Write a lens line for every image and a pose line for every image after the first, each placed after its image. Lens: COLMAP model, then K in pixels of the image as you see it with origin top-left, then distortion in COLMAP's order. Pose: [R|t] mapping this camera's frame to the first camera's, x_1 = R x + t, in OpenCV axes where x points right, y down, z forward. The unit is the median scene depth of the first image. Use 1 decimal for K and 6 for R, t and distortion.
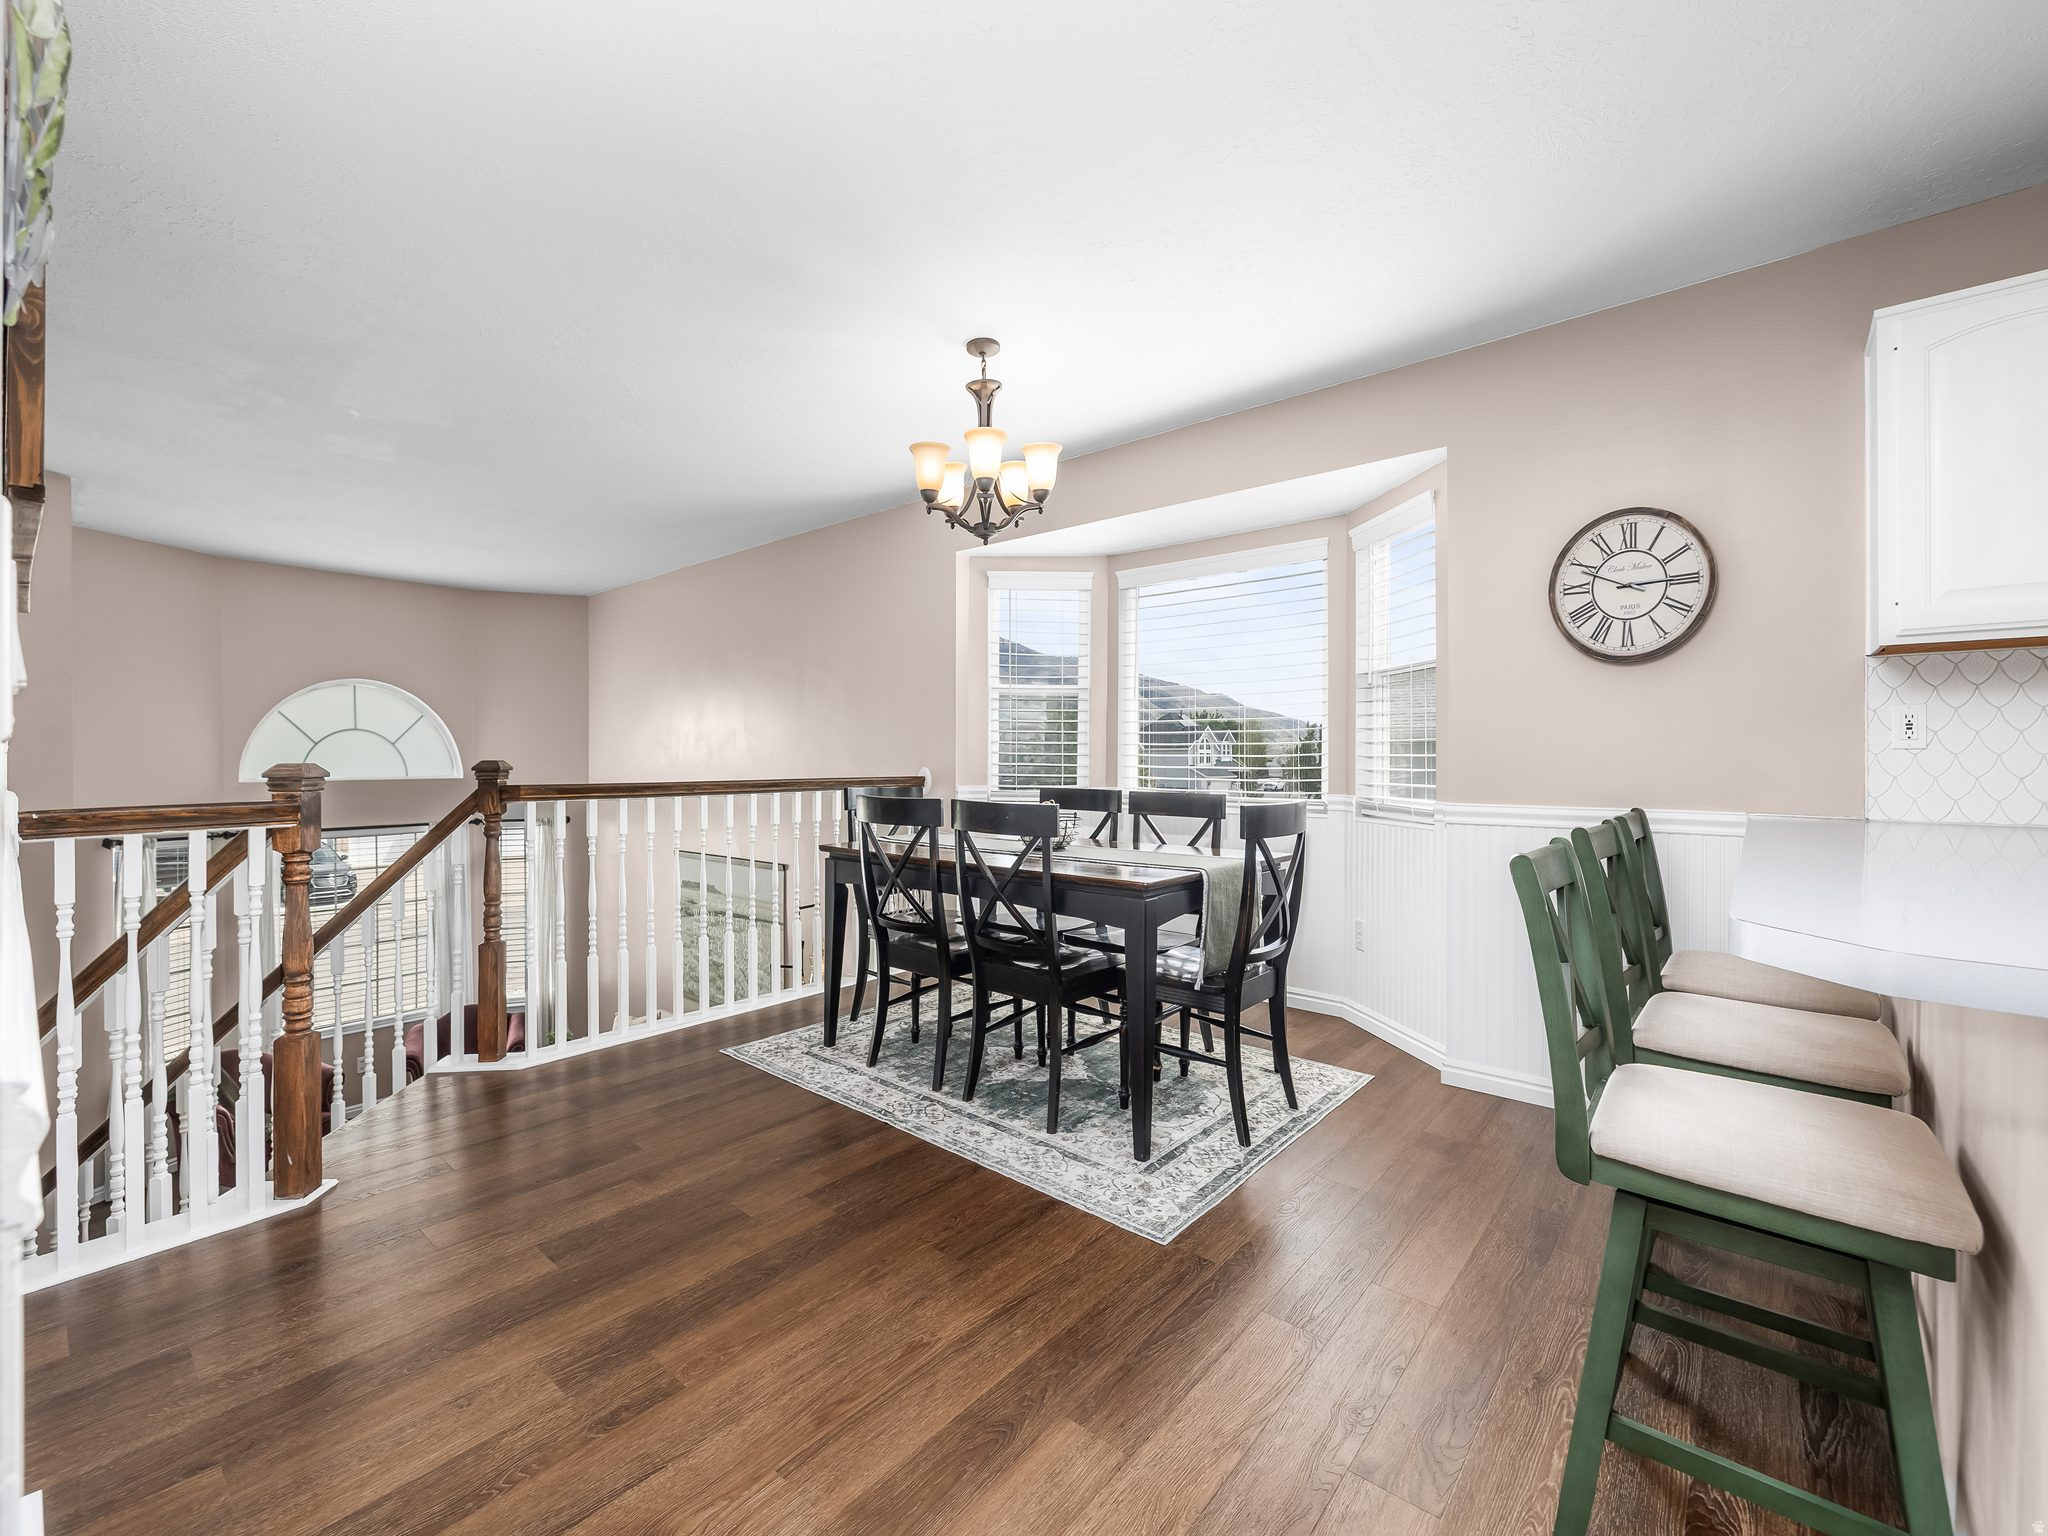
lens RADIAL K [[865.7, 0, 1012.7], [0, 865.7, 760.9], [0, 0, 1]] dist [-0.001223, 0.000729]
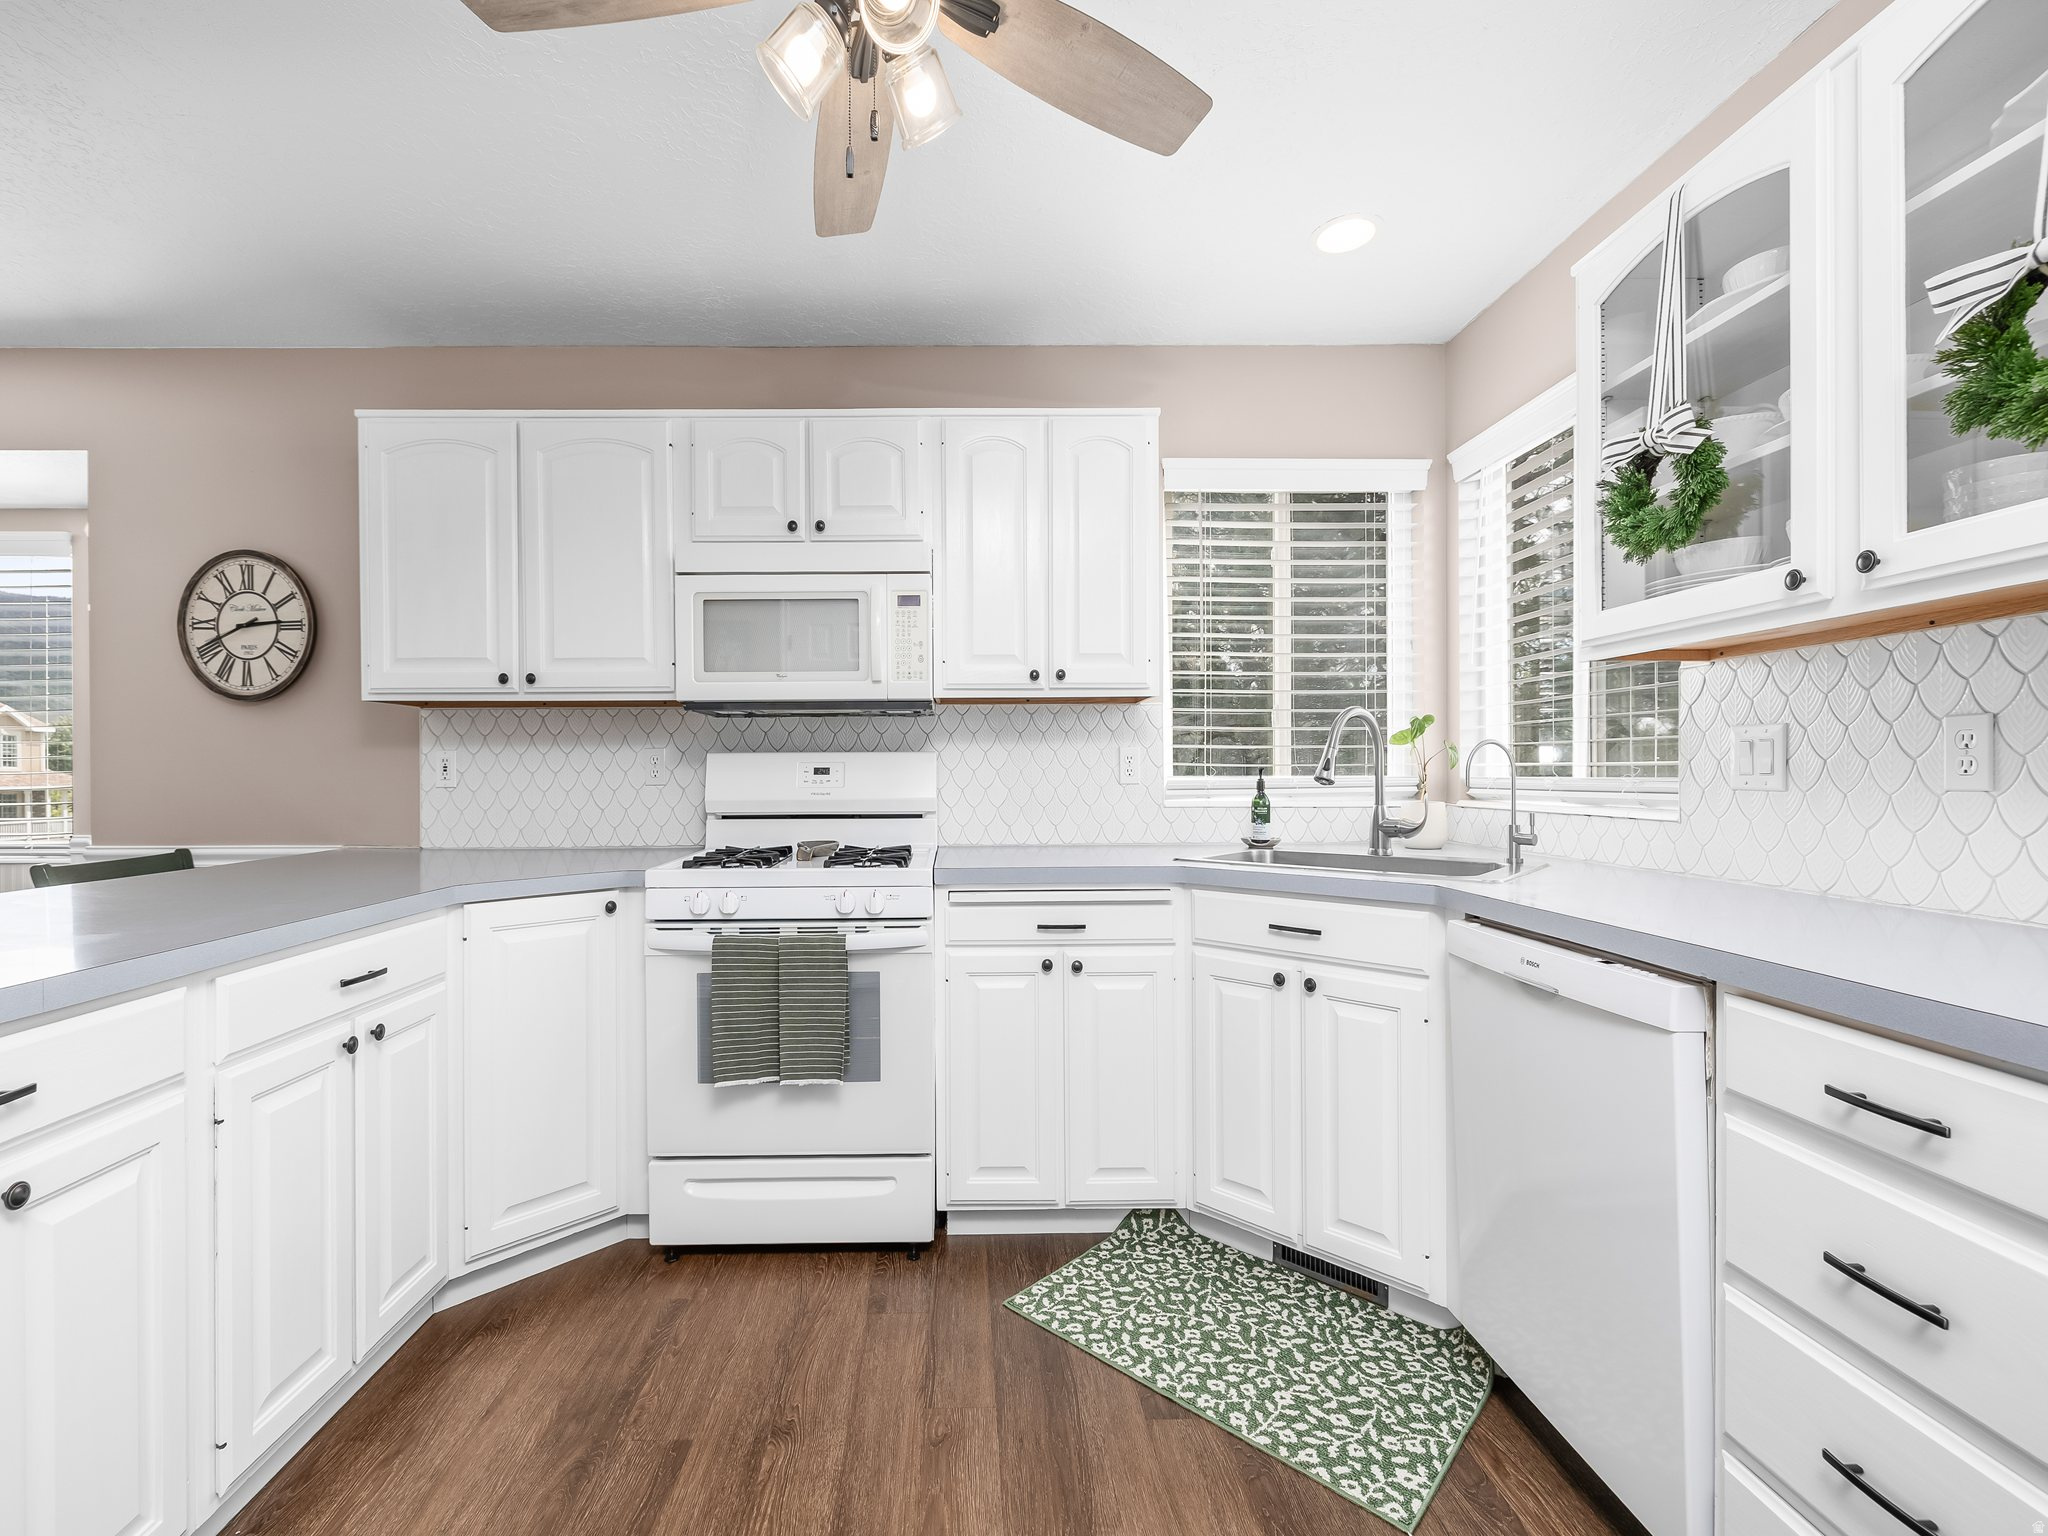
lens RADIAL K [[865.7, 0, 974.3], [0, 865.7, 770.3], [0, 0, 1]] dist [-0.001223, 0.000729]
pose [[0.750216, -0.010222, 0.661114, 0.693838], [0.005273, 0.999941, 0.009476, -0.039671], [-0.661172, -0.003623, 0.750225, -0.333025]]
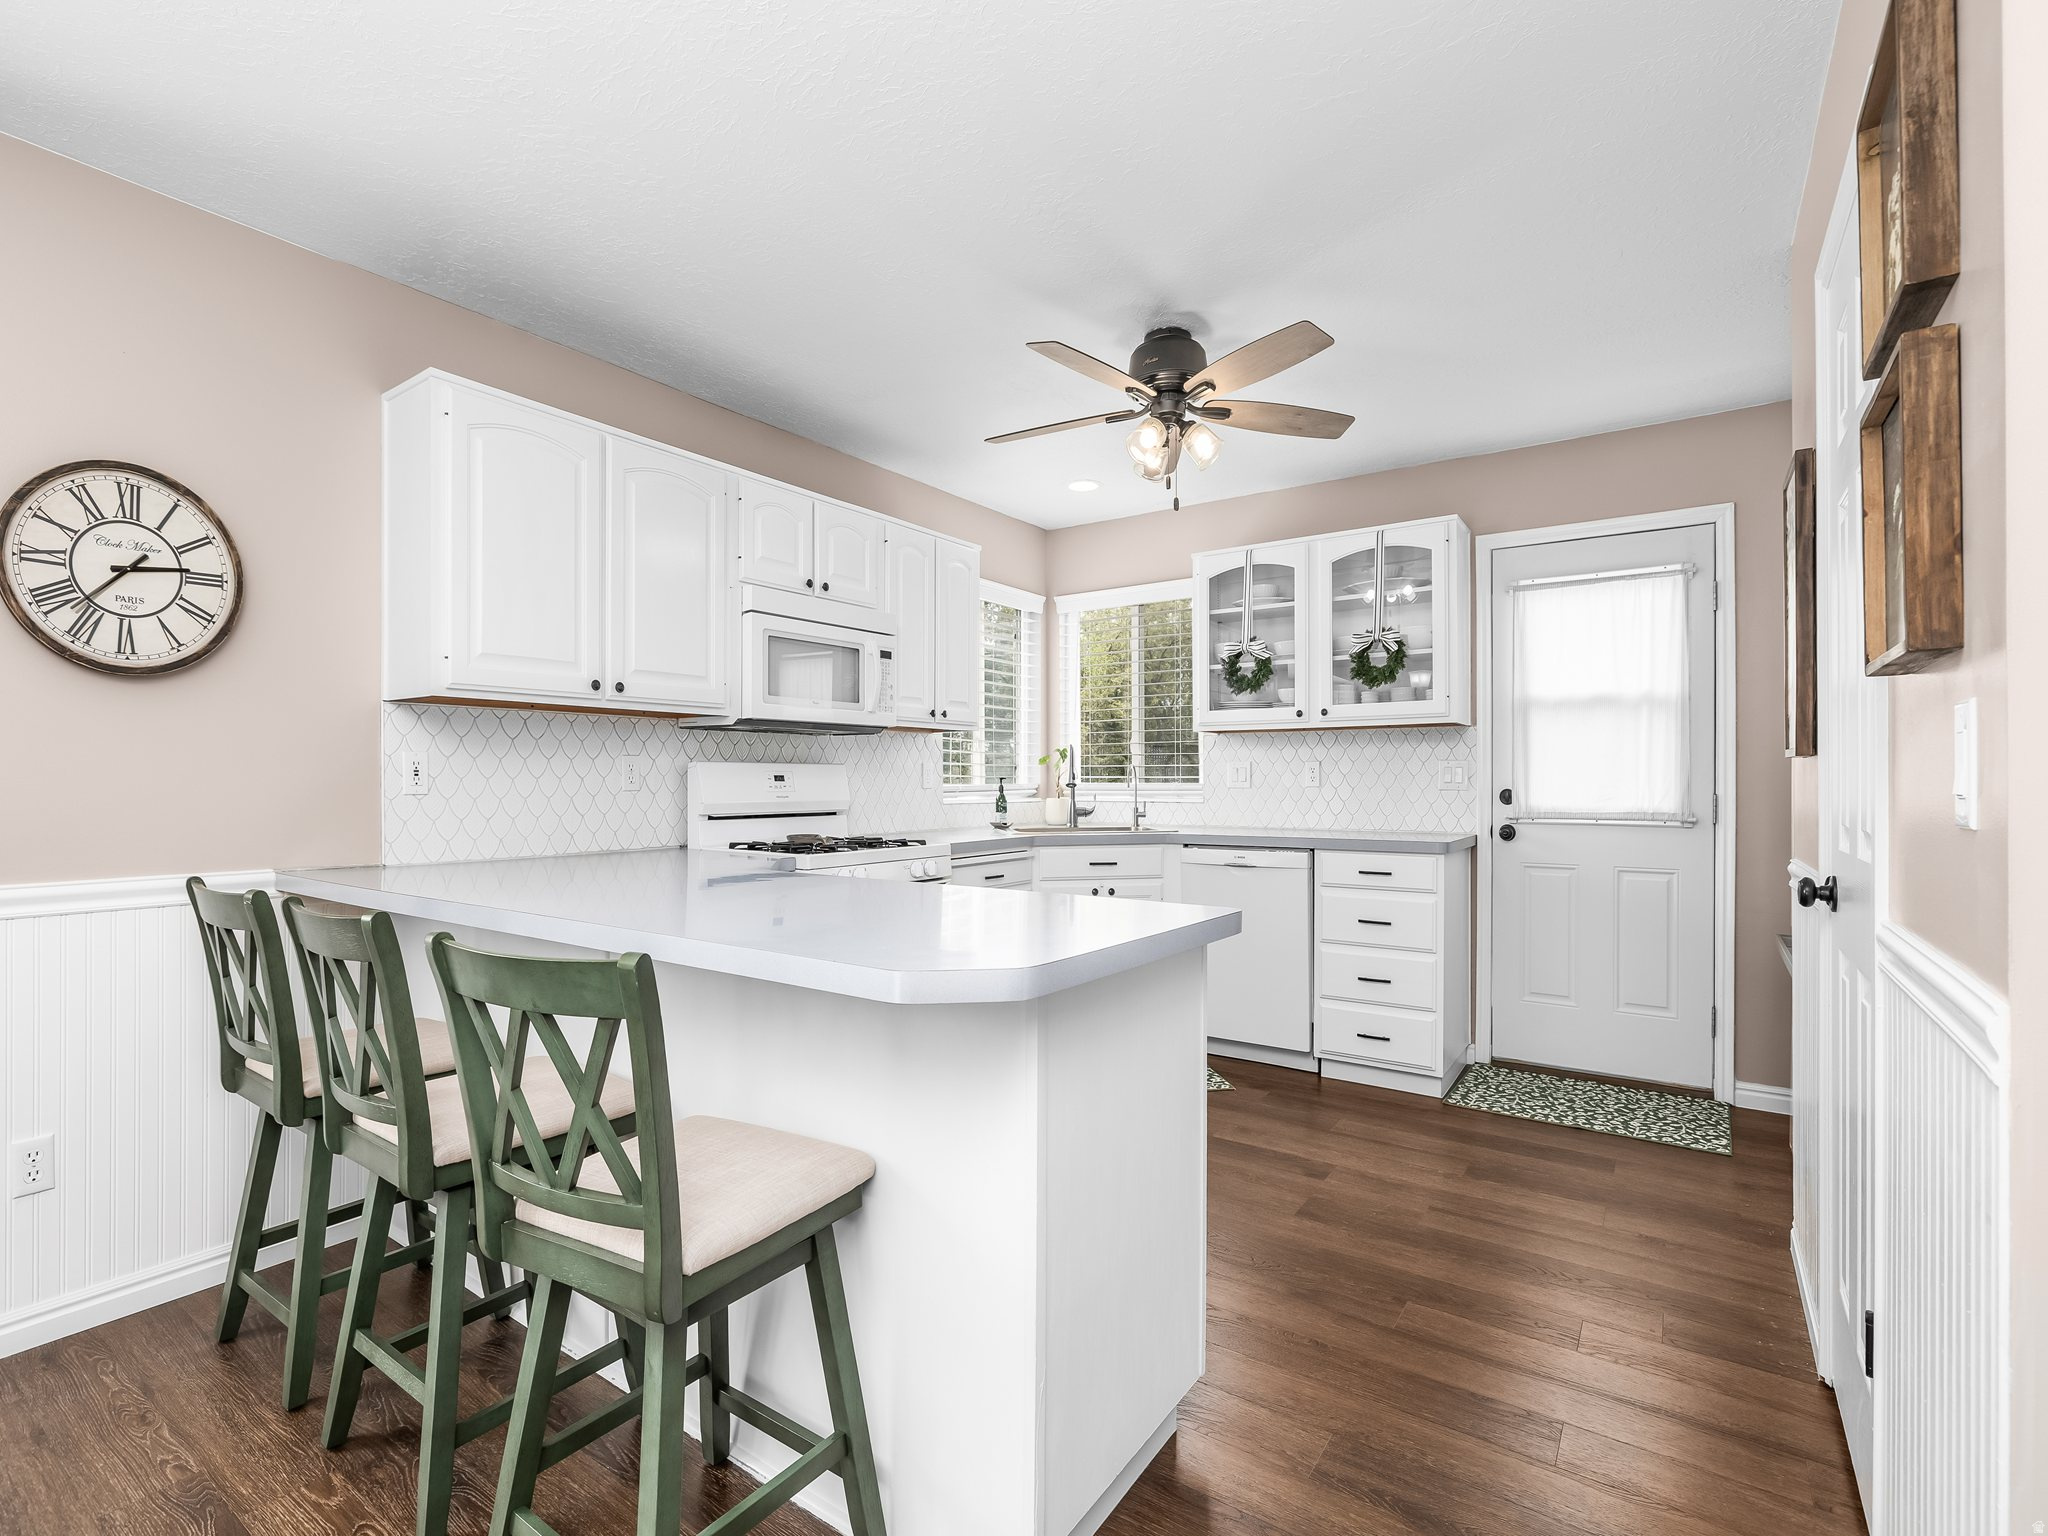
lens RADIAL K [[959.1, 0, 1011.3], [0, 959.1, 778.9], [0, 0, 1]] dist [-0.011631, 0.002078]
pose [[-0.093578, -0.003997, 0.995604, -0.153110], [-0.005889, 0.999977, 0.003461, -0.035810], [-0.995595, -0.005539, -0.093599, 0.345058]]
